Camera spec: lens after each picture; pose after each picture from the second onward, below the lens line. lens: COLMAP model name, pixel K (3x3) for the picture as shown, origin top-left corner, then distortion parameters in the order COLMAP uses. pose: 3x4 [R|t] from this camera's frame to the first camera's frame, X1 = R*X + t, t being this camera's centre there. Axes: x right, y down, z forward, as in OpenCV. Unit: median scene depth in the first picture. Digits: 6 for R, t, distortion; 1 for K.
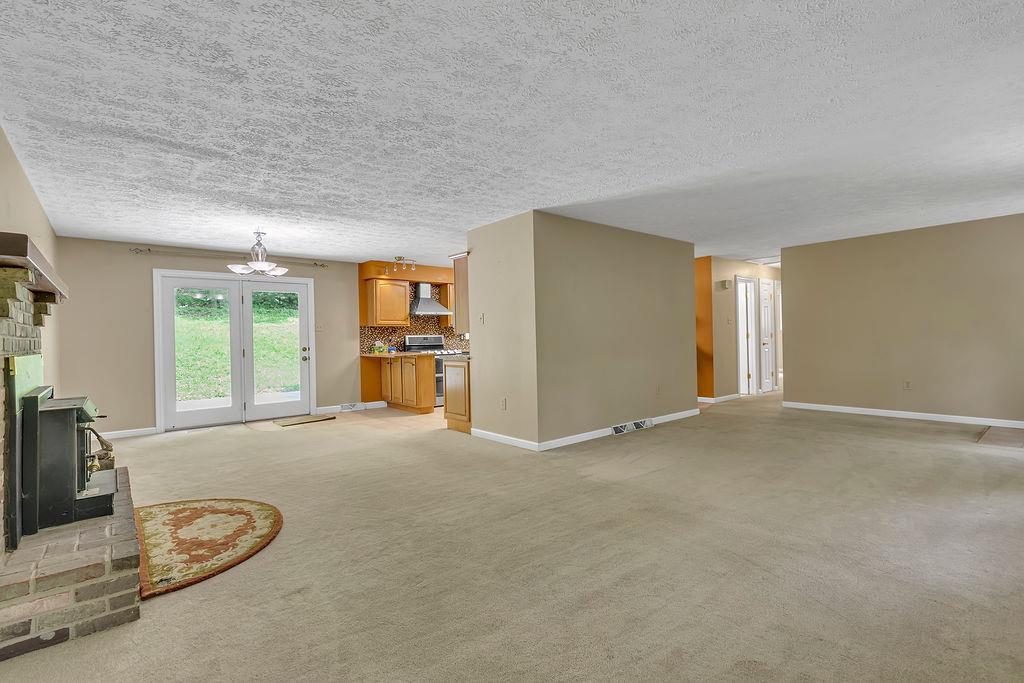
lens RADIAL K [[478.0, 0, 514.9], [0, 478.0, 337.6], [0, 0, 1]] dist [0.000824, 0.000793]
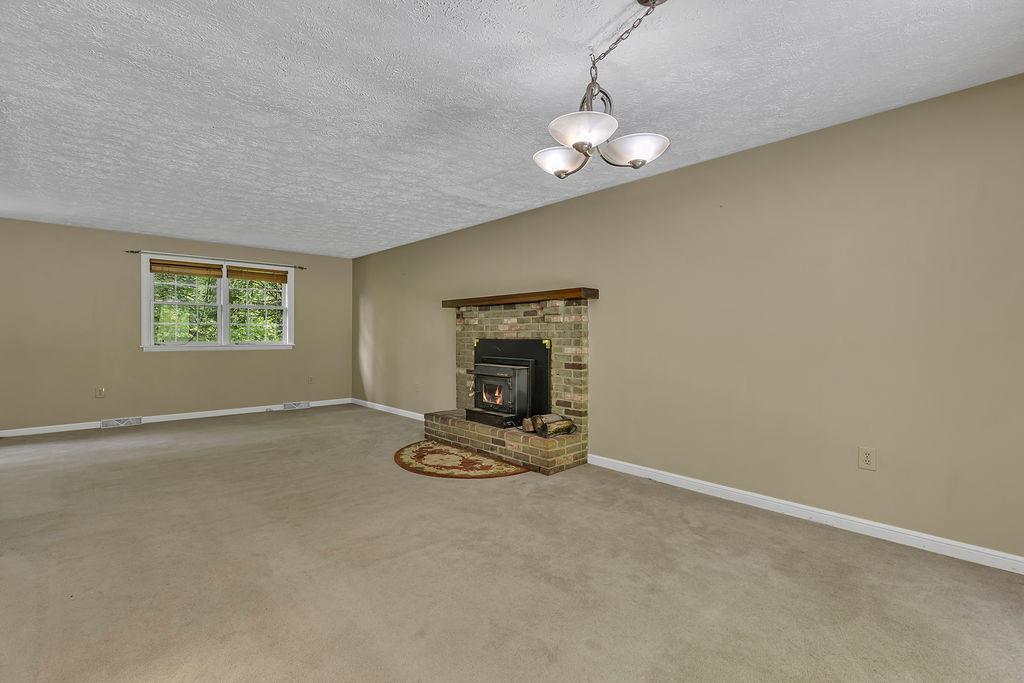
lens RADIAL K [[464.8, 0, 522.6], [0, 464.8, 337.3], [0, 0, 1]] dist [0.006675, -0.001473]
pose [[-0.998275, 0.017632, -0.056008, -0.719679], [0.017248, 0.999824, 0.007331, 0.008022], [0.056127, 0.006352, -0.998403, 2.189042]]
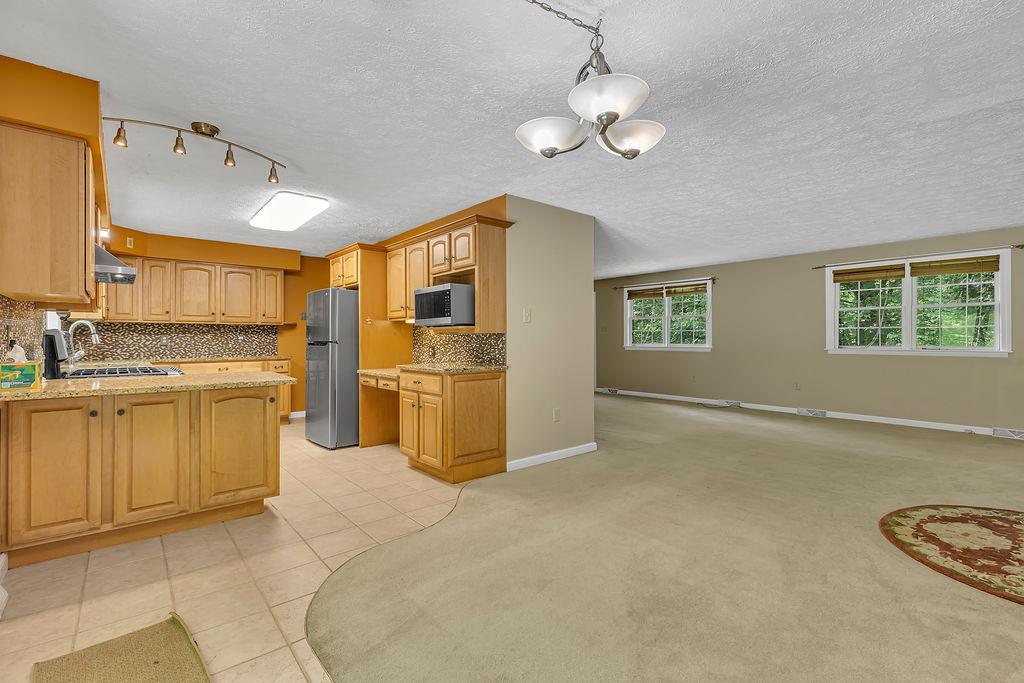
lens RADIAL K [[464.8, 0, 518.9], [0, 464.8, 338.2], [0, 0, 1]] dist [0.006675, -0.001473]
pose [[-0.009527, 0.022284, 0.999706, -1.381509], [0.003346, 0.999747, -0.022253, 0.023951], [-0.999949, 0.003133, -0.009599, 1.683485]]
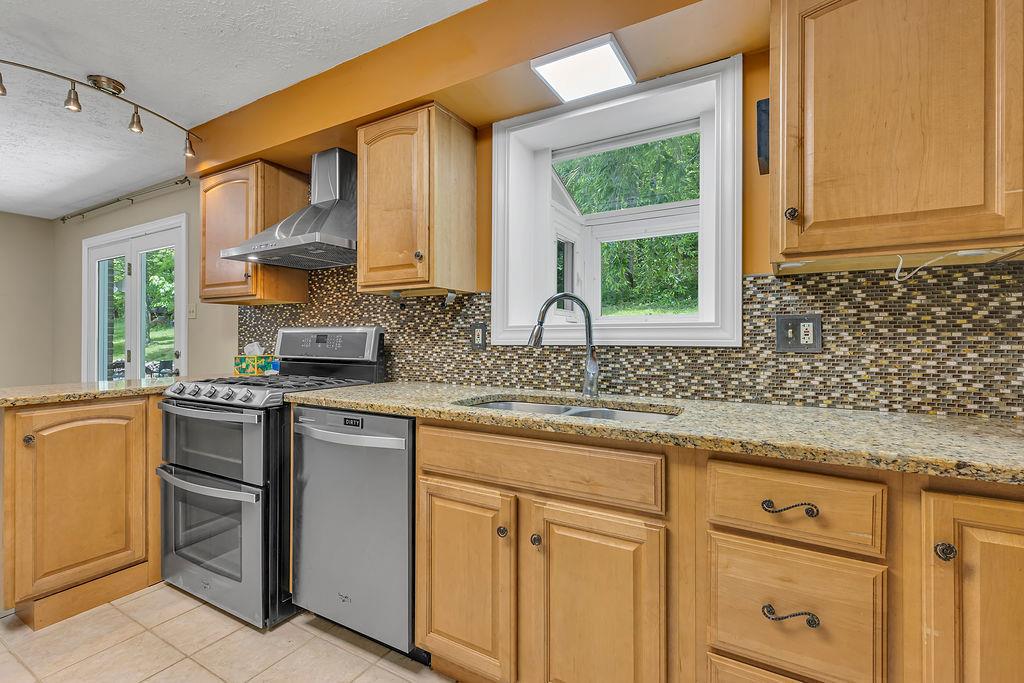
lens RADIAL K [[464.8, 0, 517.9], [0, 464.8, 337.2], [0, 0, 1]] dist [0.006675, -0.001473]
pose [[0.338455, 0.017403, -0.940822, 0.337690], [-0.007958, 0.999846, 0.015631, -0.011006], [0.940949, 0.002197, 0.338541, 2.586118]]
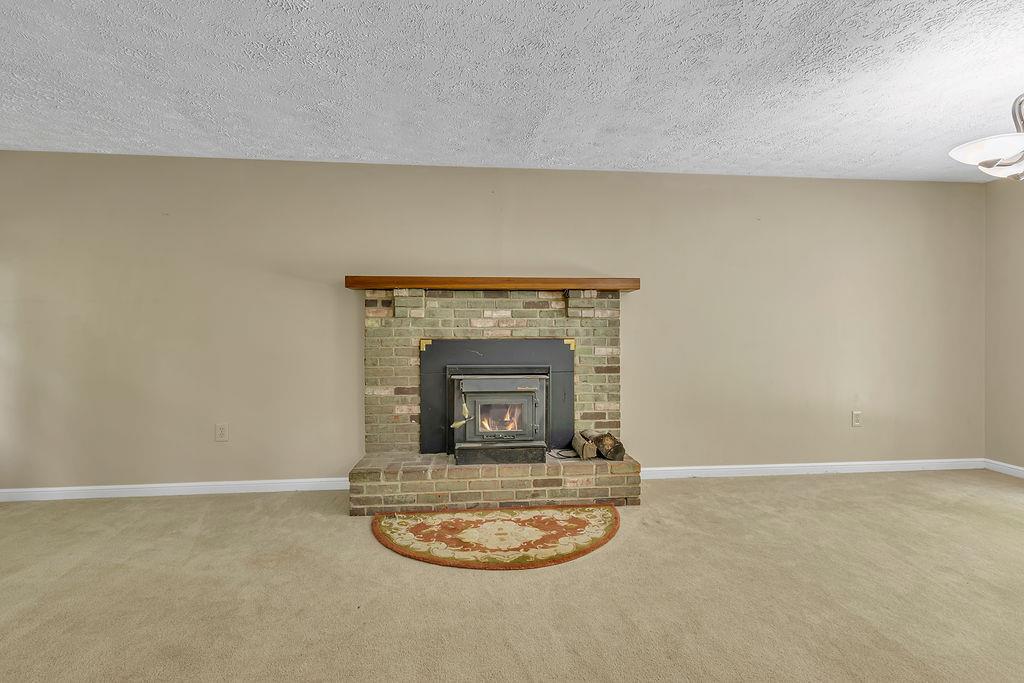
lens RADIAL K [[464.8, 0, 518.8], [0, 464.8, 332.4], [0, 0, 1]] dist [0.006675, -0.001473]
pose [[-0.568291, 0.018549, -0.822618, 0.070089], [0.013077, 0.999823, 0.013510, -0.004809], [0.822723, -0.003079, -0.568434, 1.374408]]
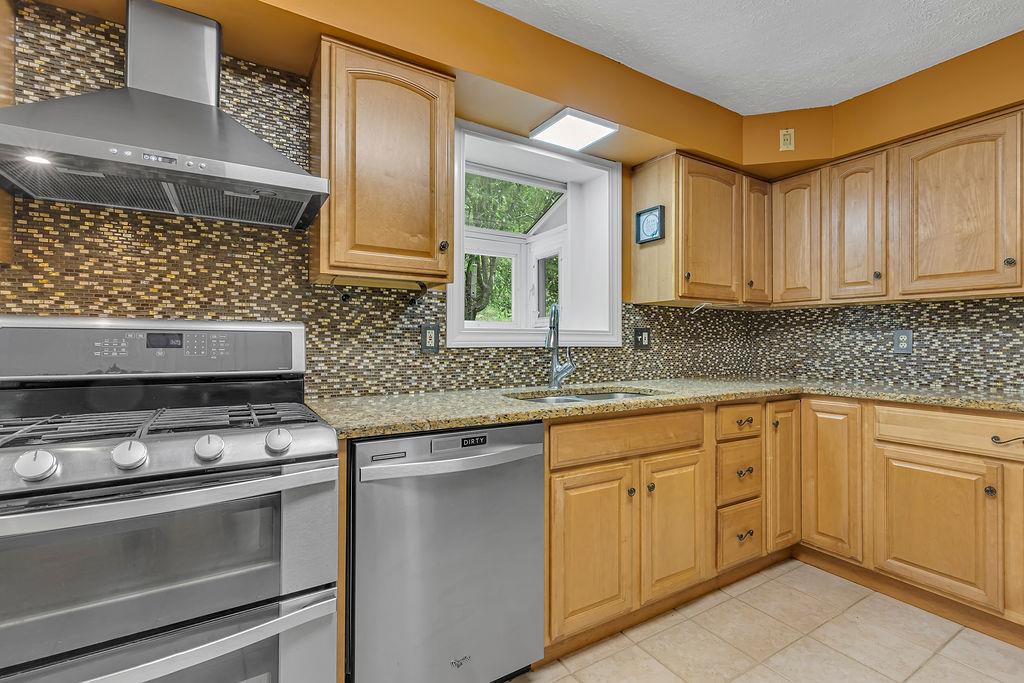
lens RADIAL K [[464.8, 0, 516.1], [0, 464.8, 338.7], [0, 0, 1]] dist [0.006675, -0.001473]
pose [[0.988905, 0.022192, -0.146882, -0.103913], [-0.022977, 0.999729, -0.003651, -0.001495], [0.146762, 0.006986, 0.989147, 2.173867]]
